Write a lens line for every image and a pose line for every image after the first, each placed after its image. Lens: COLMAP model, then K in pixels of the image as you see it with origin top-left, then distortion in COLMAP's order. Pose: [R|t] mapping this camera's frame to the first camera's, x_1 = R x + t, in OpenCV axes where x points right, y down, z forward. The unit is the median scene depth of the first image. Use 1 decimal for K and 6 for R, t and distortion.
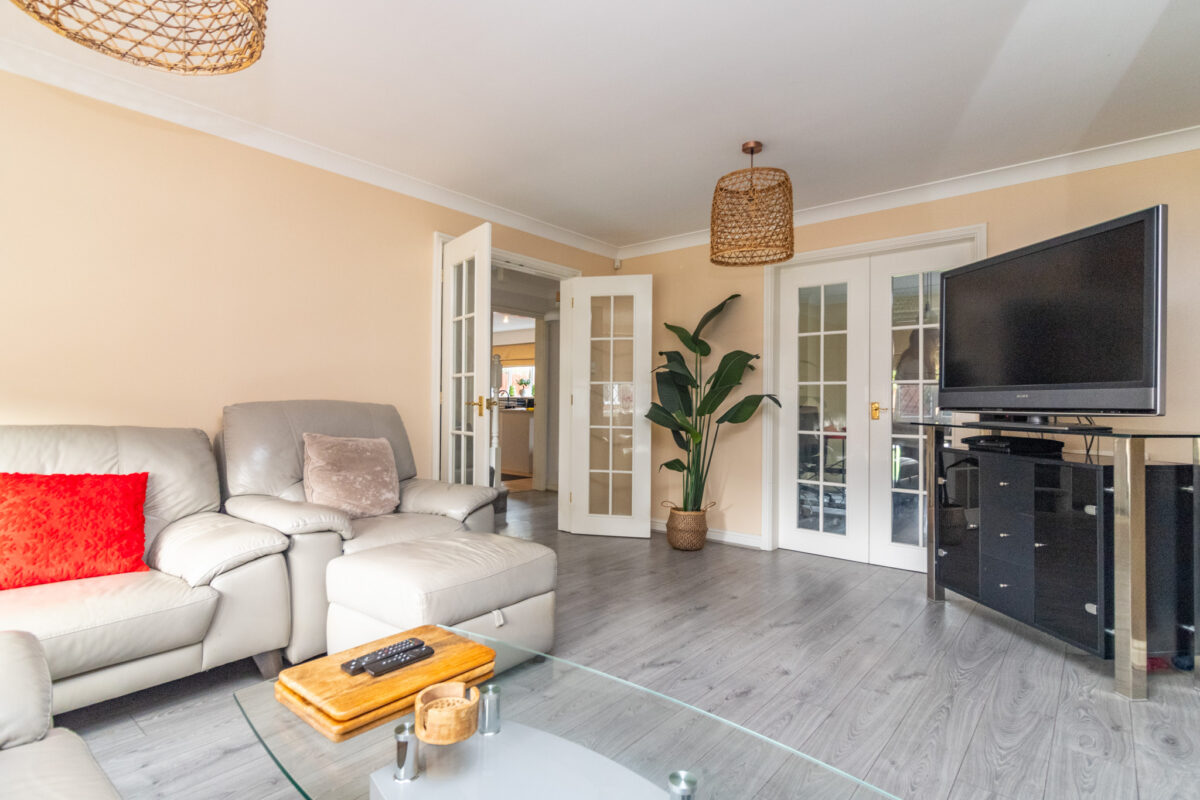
lens RADIAL K [[597.3, 0, 600.0], [0, 597.3, 400.0], [0, 0, 1]] dist [-0.001265, 0.000154]
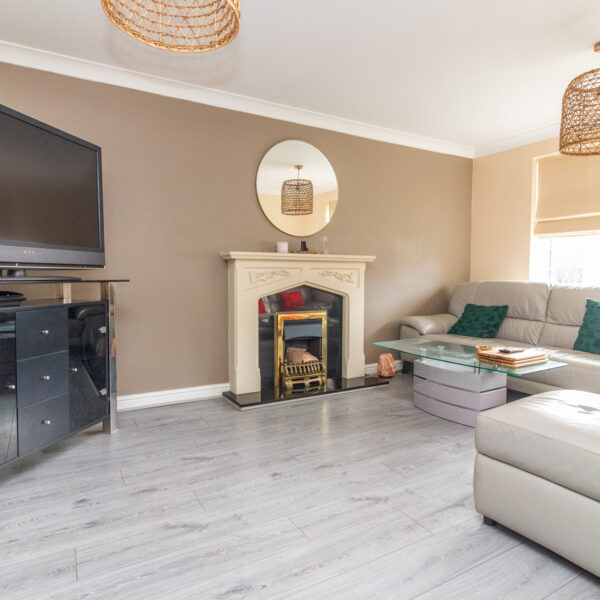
lens RADIAL K [[423.4, 0, 300.0], [0, 423.4, 295.9], [0, 0, 1]] dist [0.002865, 0.002662]
pose [[-0.937412, -0.032923, 0.346663, -0.037449], [-0.018006, 0.998772, 0.046166, 0.034560], [-0.347757, 0.037034, -0.936853, 1.774852]]
